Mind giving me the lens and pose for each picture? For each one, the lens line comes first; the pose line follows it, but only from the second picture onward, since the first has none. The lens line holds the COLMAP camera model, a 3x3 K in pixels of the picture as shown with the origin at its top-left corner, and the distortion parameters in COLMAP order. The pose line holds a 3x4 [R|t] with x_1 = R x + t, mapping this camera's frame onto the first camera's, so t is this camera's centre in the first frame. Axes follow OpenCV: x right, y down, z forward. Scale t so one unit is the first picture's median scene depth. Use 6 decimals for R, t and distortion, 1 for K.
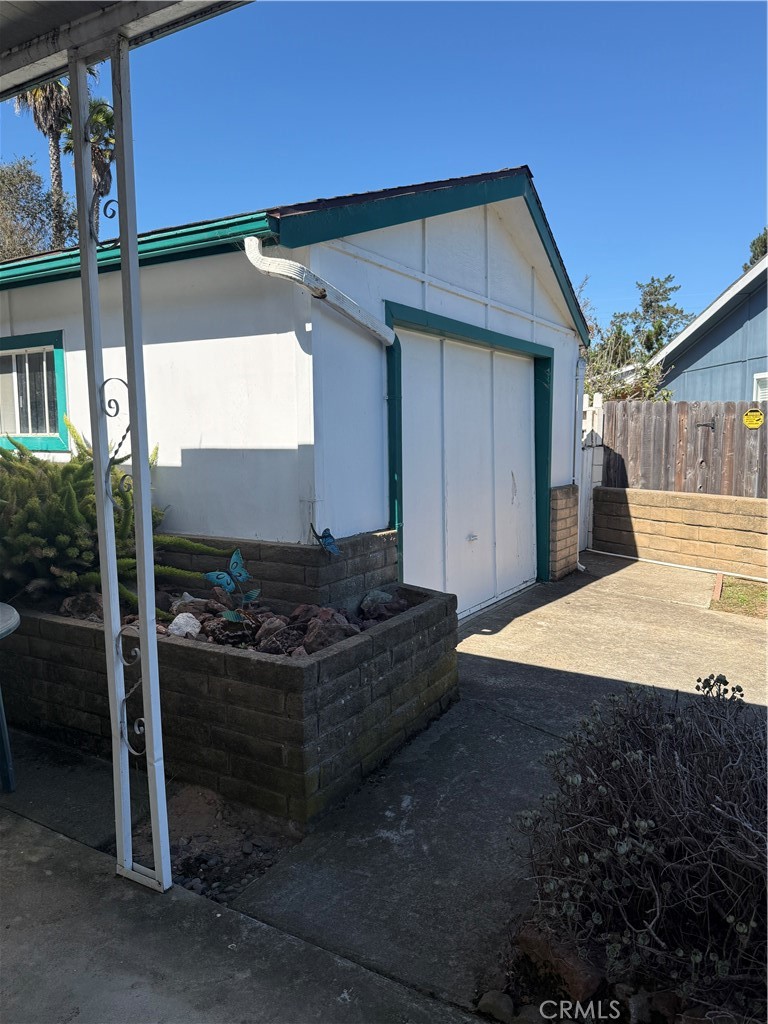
lens RADIAL K [[746.8, 0, 391.2], [0, 746.8, 518.5], [0, 0, 1]] dist [0.062693, -0.081431]
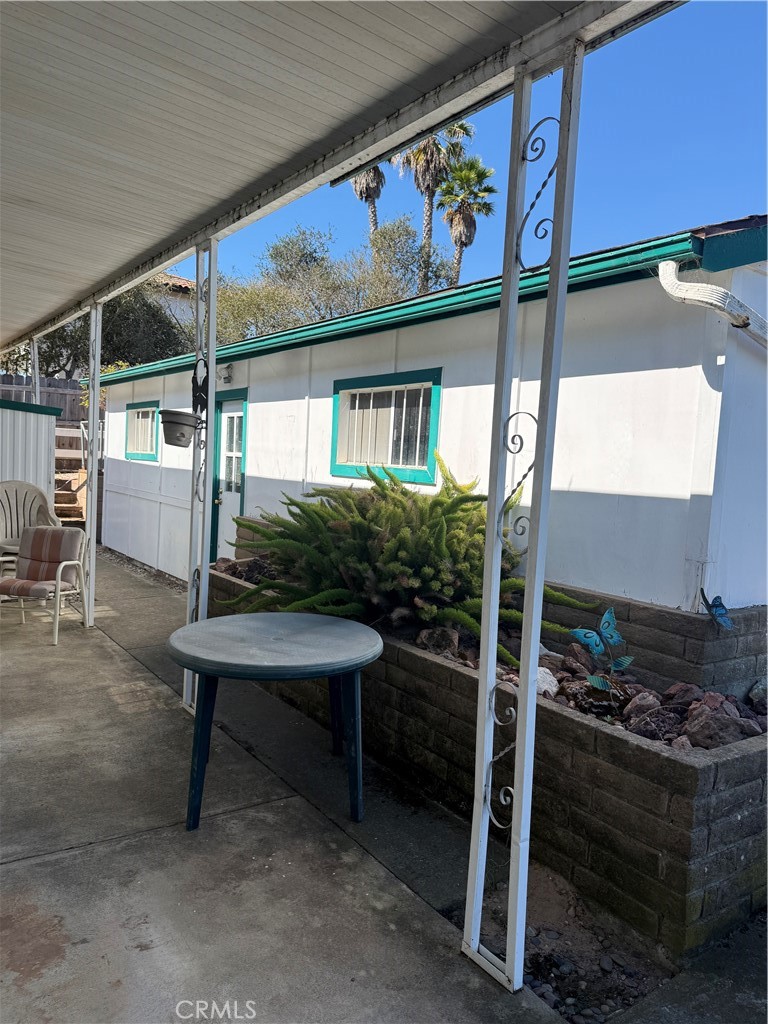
lens RADIAL K [[746.8, 0, 402.5], [0, 746.8, 520.4], [0, 0, 1]] dist [0.062693, -0.081431]
pose [[0.917006, 0.088381, -0.388959, -0.099558], [-0.108193, 0.993699, -0.029280, -0.009368], [0.383920, 0.068933, 0.920790, 0.079828]]
